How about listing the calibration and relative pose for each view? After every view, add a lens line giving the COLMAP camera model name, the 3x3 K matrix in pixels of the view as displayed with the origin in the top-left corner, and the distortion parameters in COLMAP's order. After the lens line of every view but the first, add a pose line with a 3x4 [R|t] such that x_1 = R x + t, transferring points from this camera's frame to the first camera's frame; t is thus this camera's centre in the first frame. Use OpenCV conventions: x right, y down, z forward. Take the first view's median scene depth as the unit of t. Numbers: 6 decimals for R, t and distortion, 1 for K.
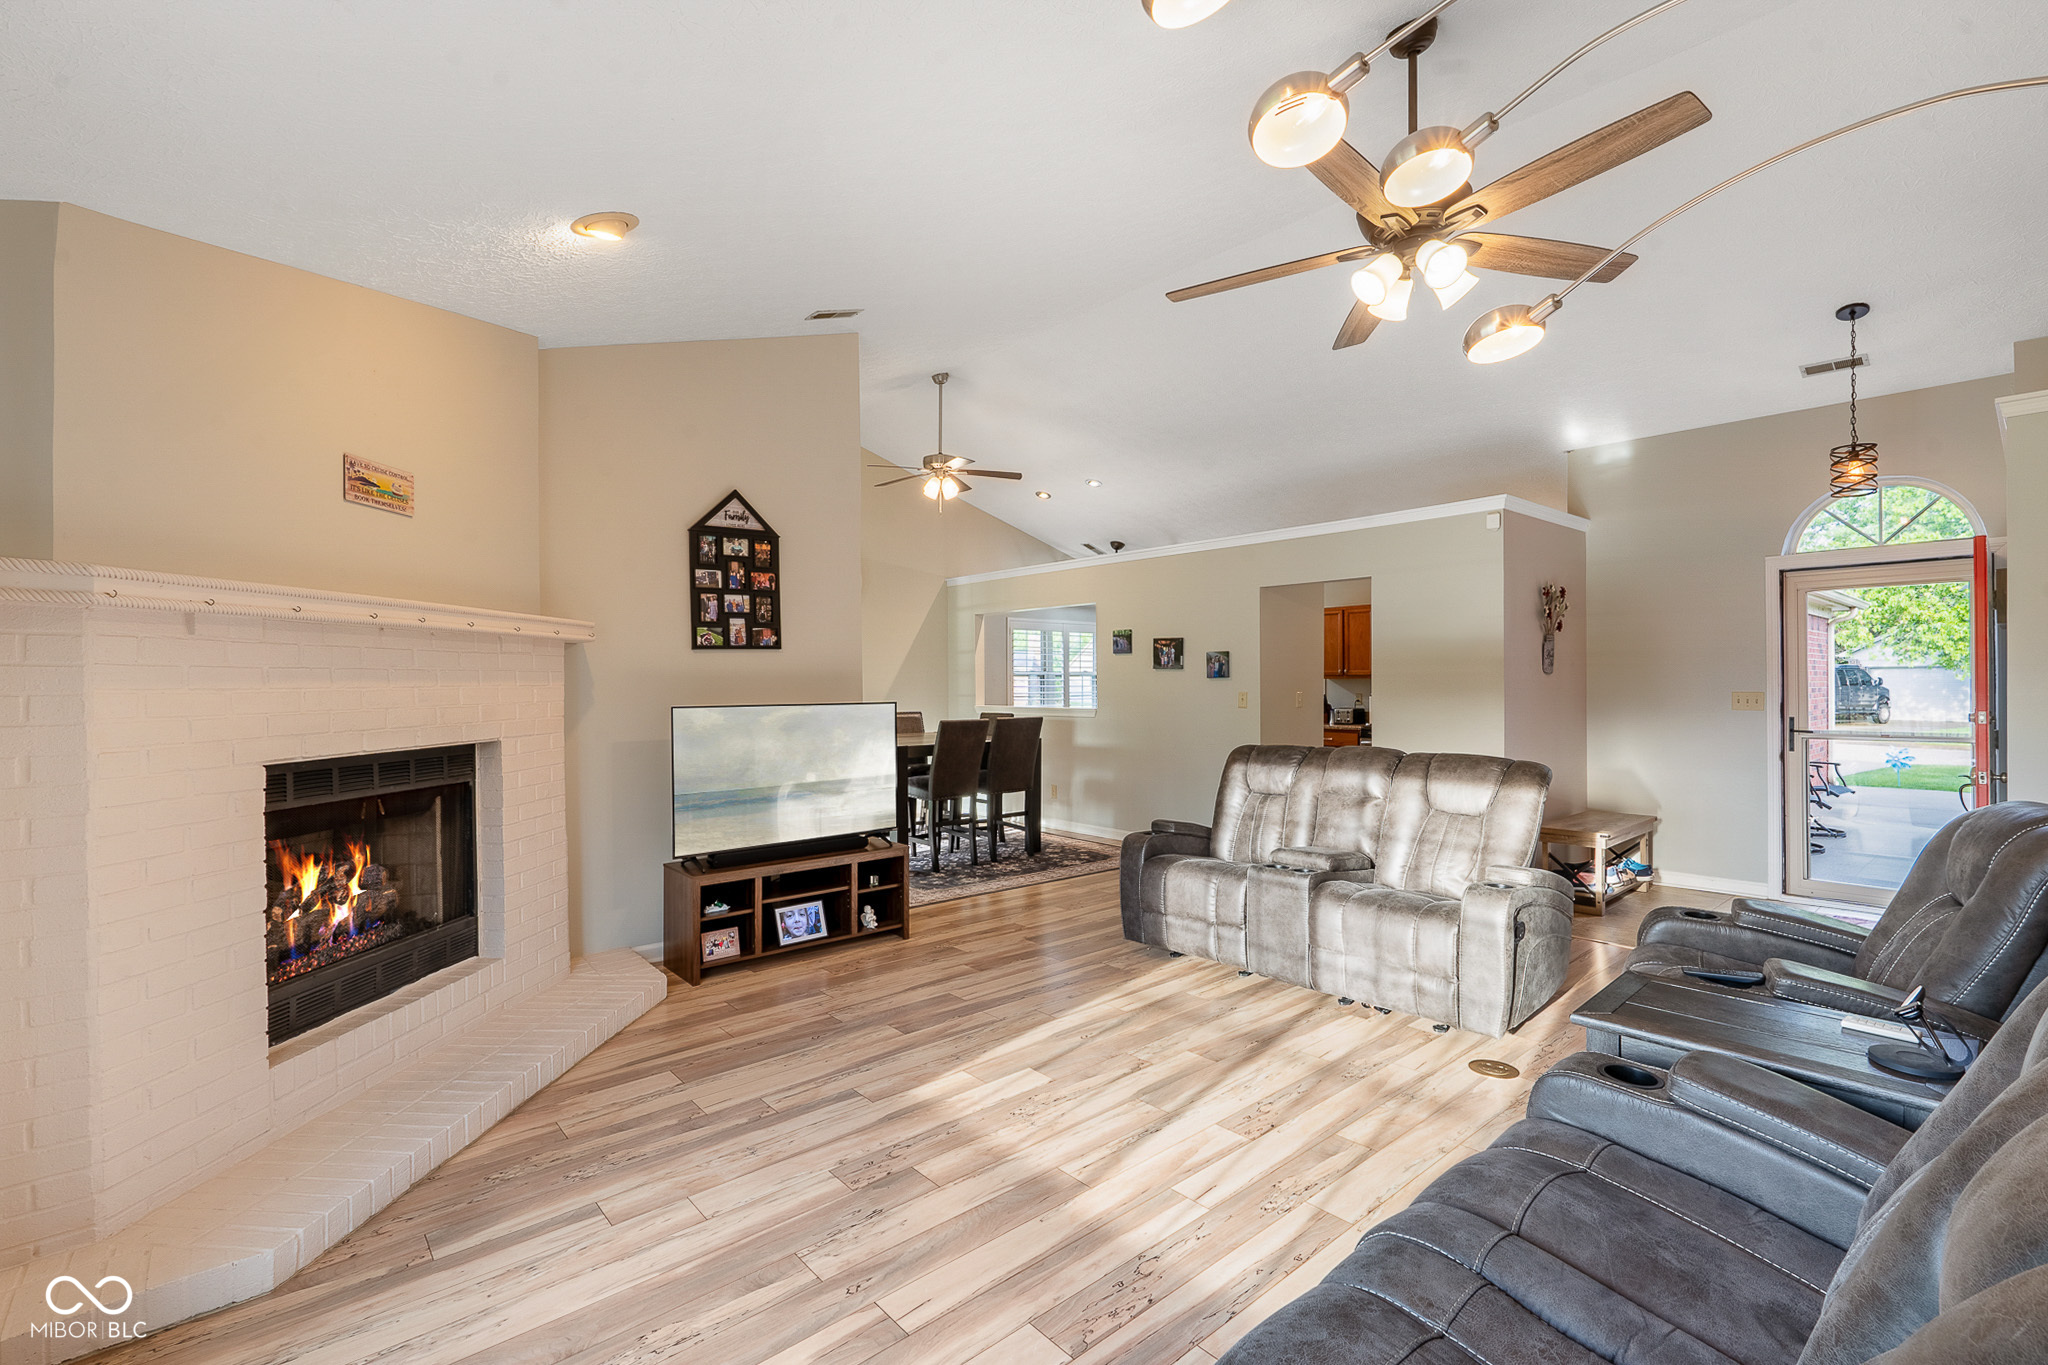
lens RADIAL K [[904.6, 0, 1024.0], [0, 904.6, 682.5], [0, 0, 1]] dist [0.001195, 0.000010]
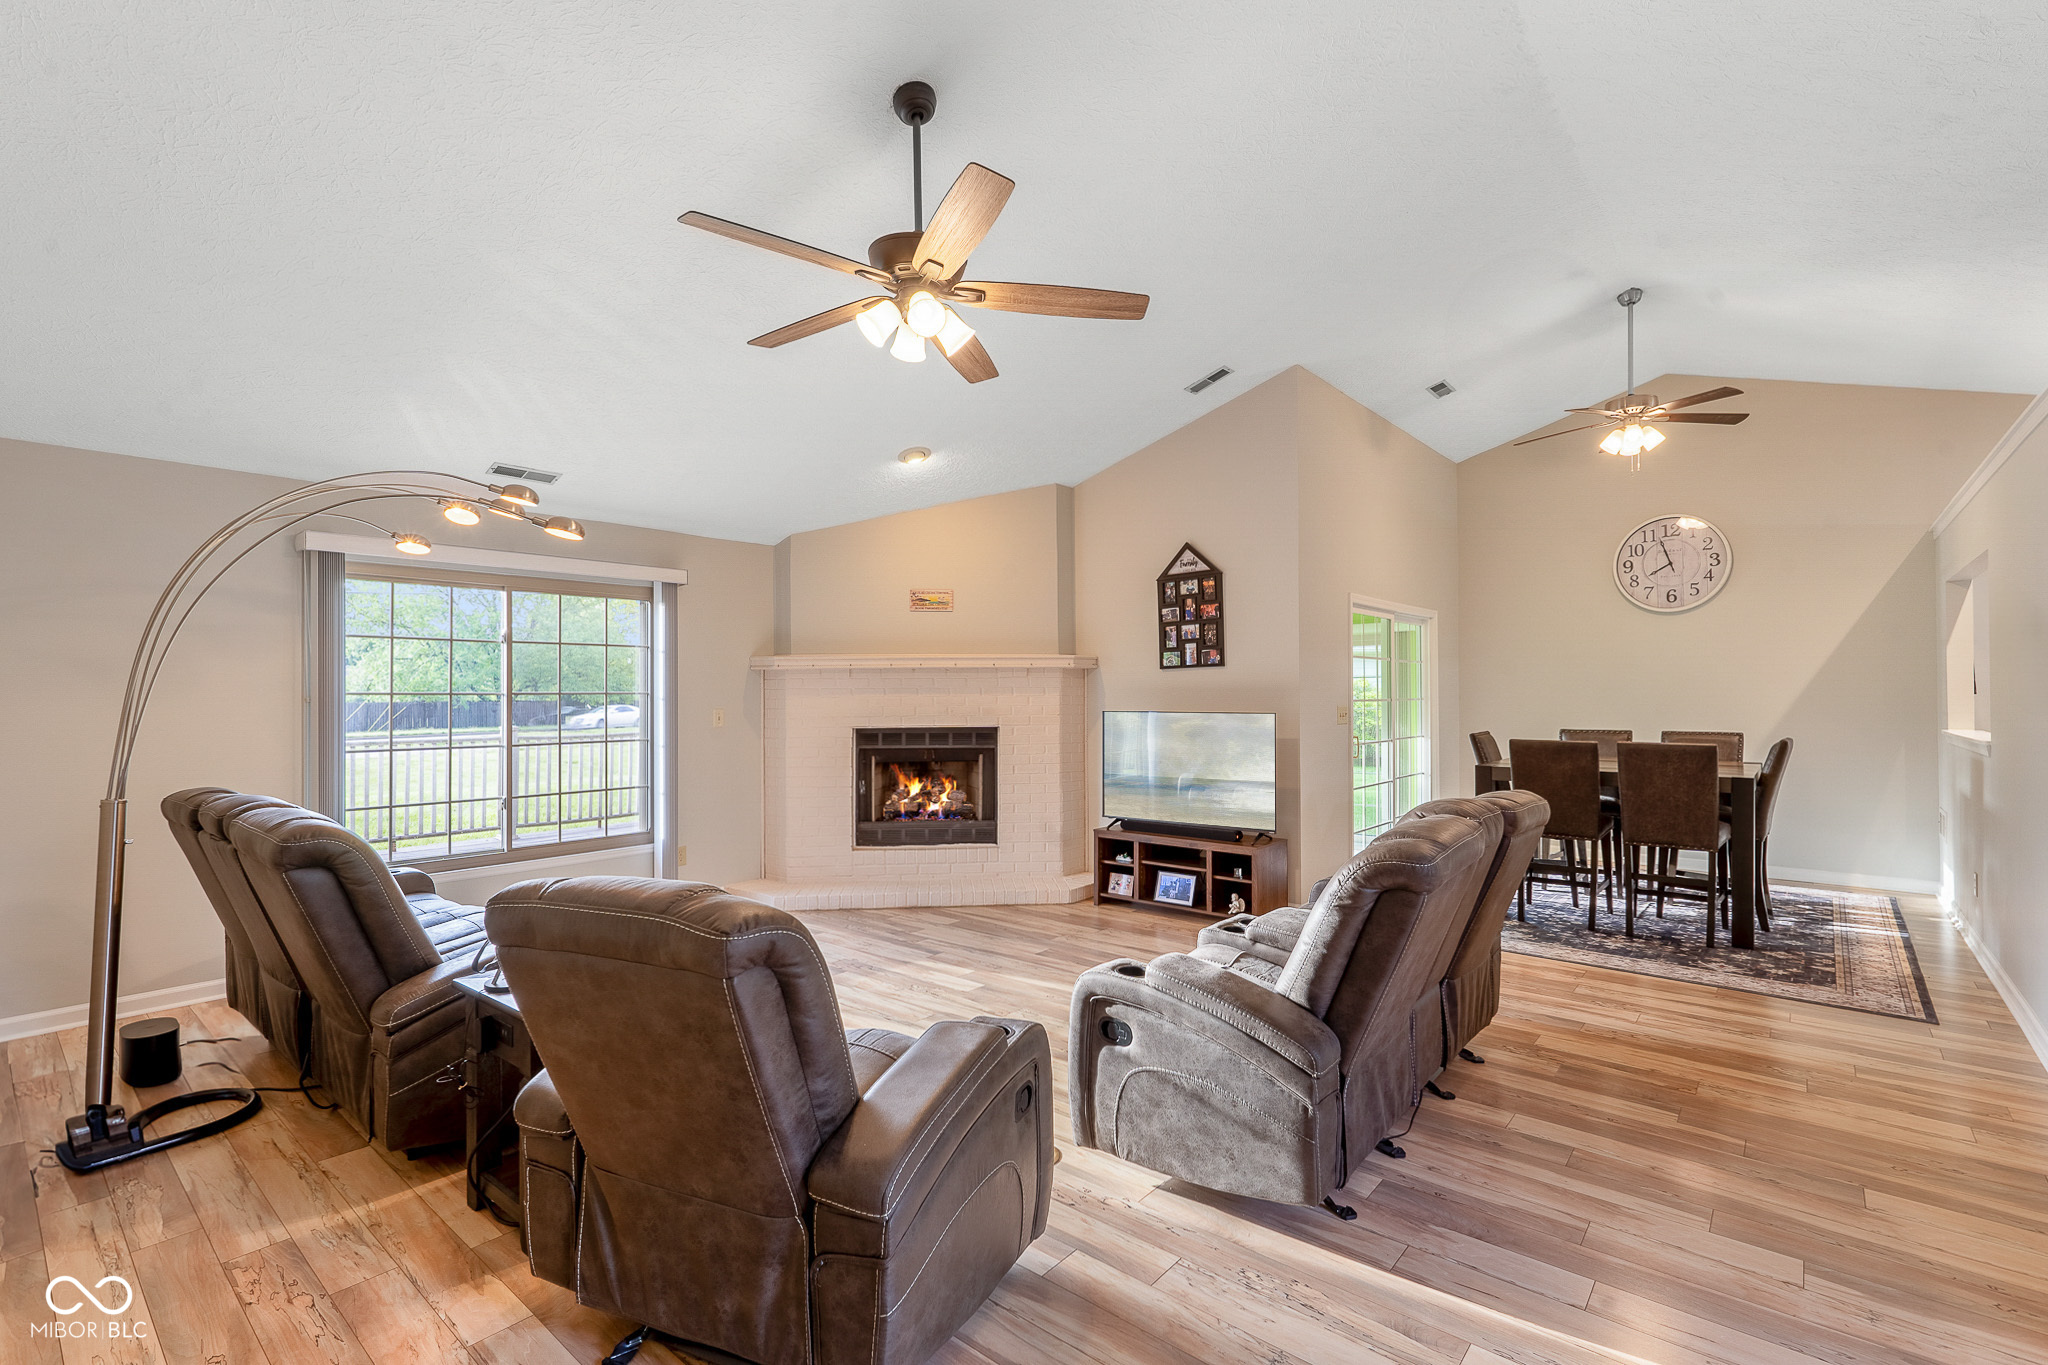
lens RADIAL K [[912.6, 0, 1021.2], [0, 912.6, 693.5], [0, 0, 1]] dist [-0.017044, 0.000134]
pose [[0.162490, 0.007264, -0.986683, 0.918128], [0.004516, 0.999957, 0.008106, -0.012455], [0.986700, -0.005773, 0.162451, 0.569565]]
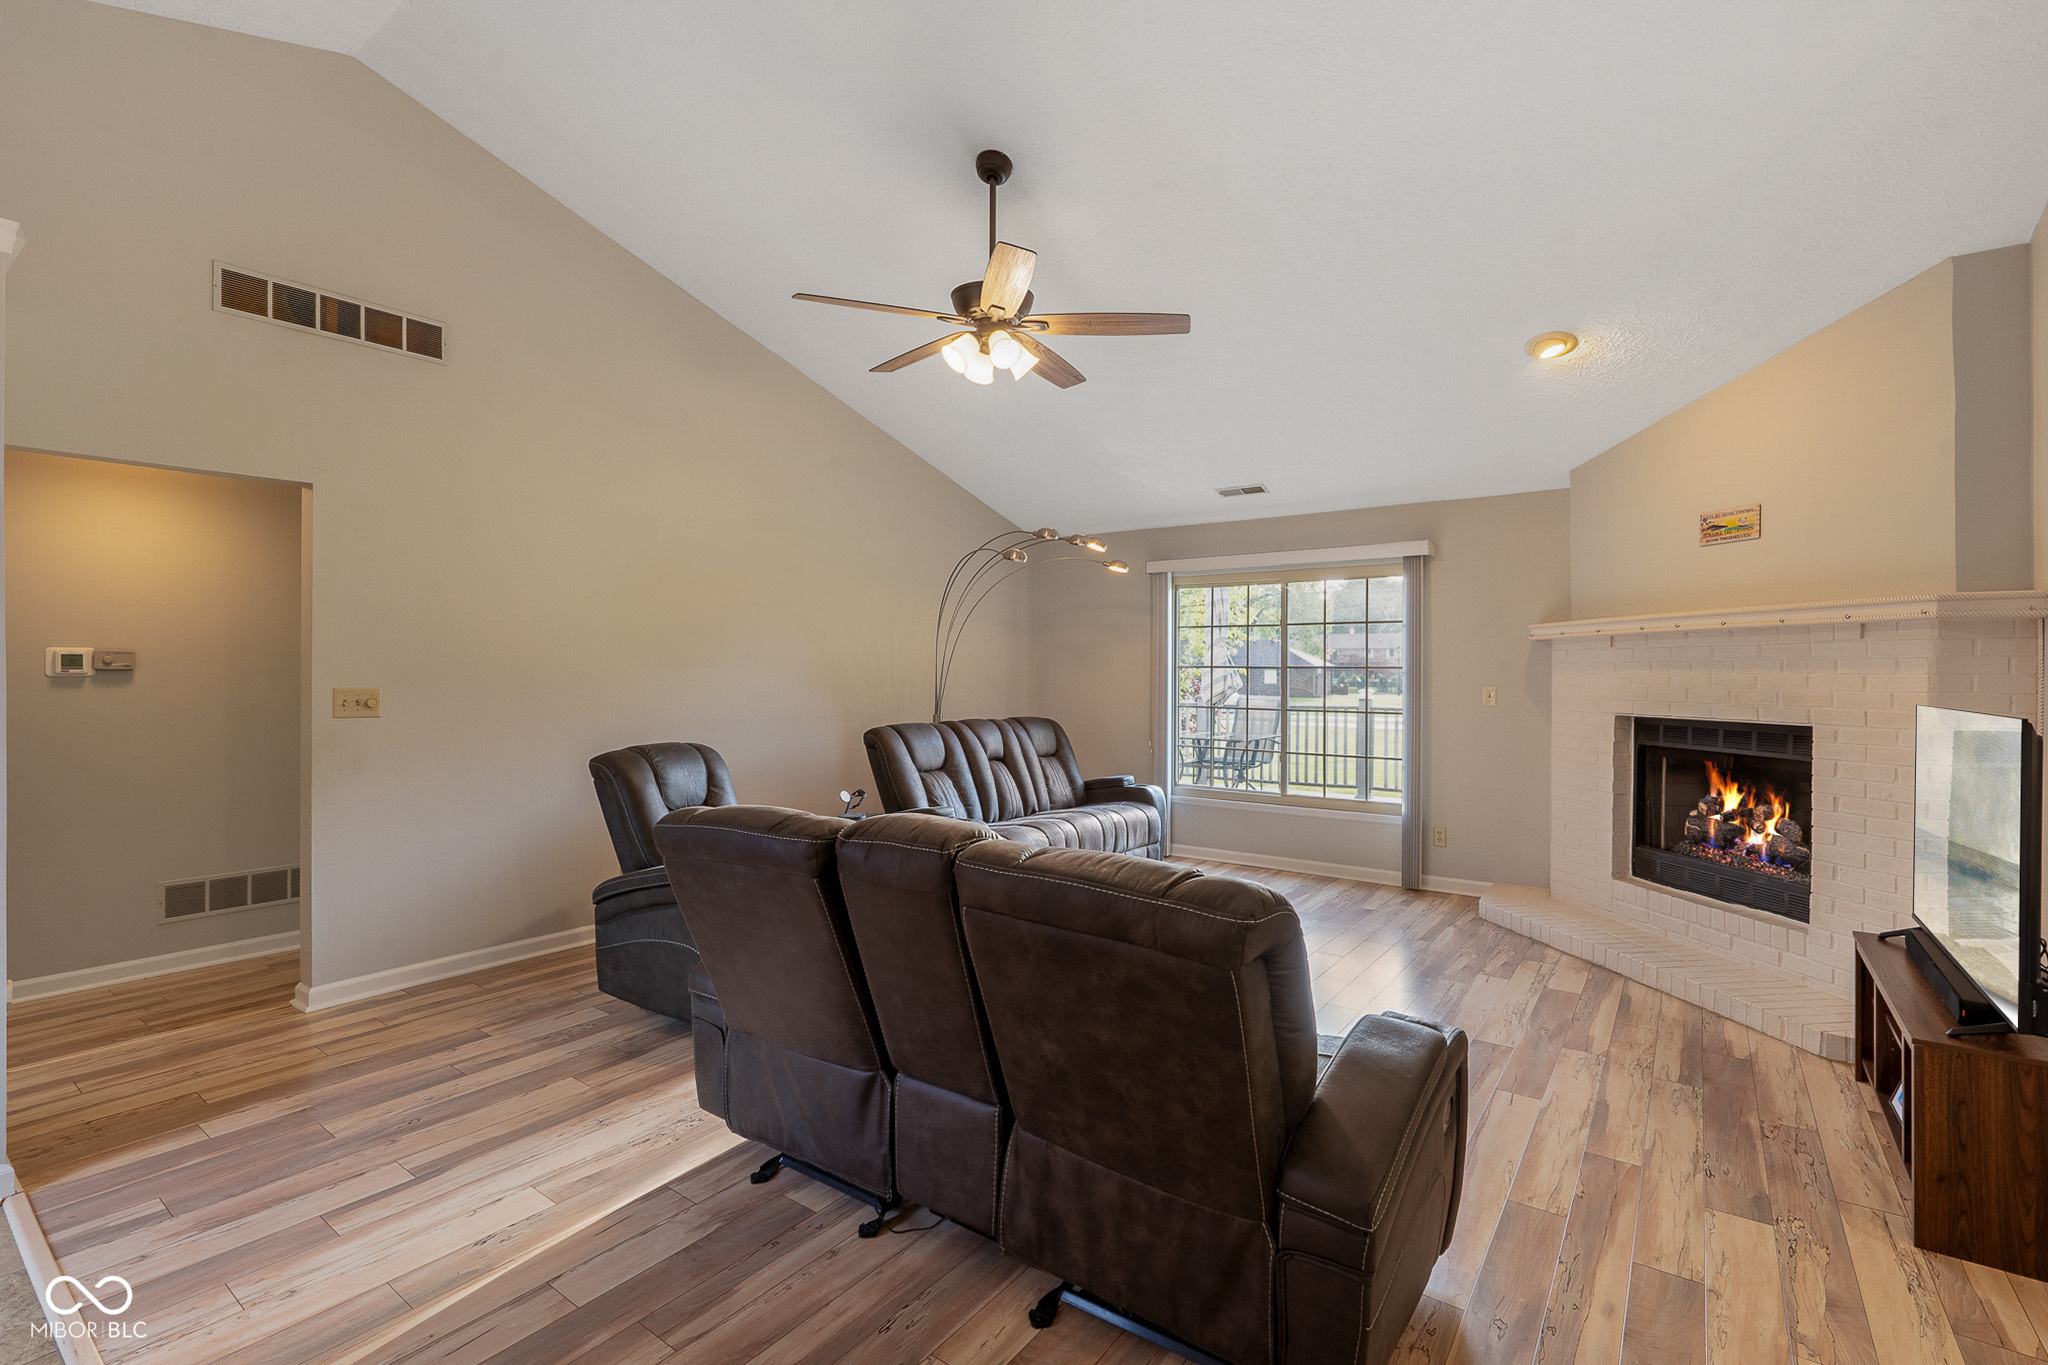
lens RADIAL K [[927.8, 0, 1023.5], [0, 927.8, 671.0], [0, 0, 1]] dist [-0.002467, -0.000162]
pose [[-0.972034, 0.006676, -0.234744, 0.422138], [0.006287, 0.999977, 0.002405, -0.006260], [0.234754, 0.000862, -0.972054, 1.385531]]
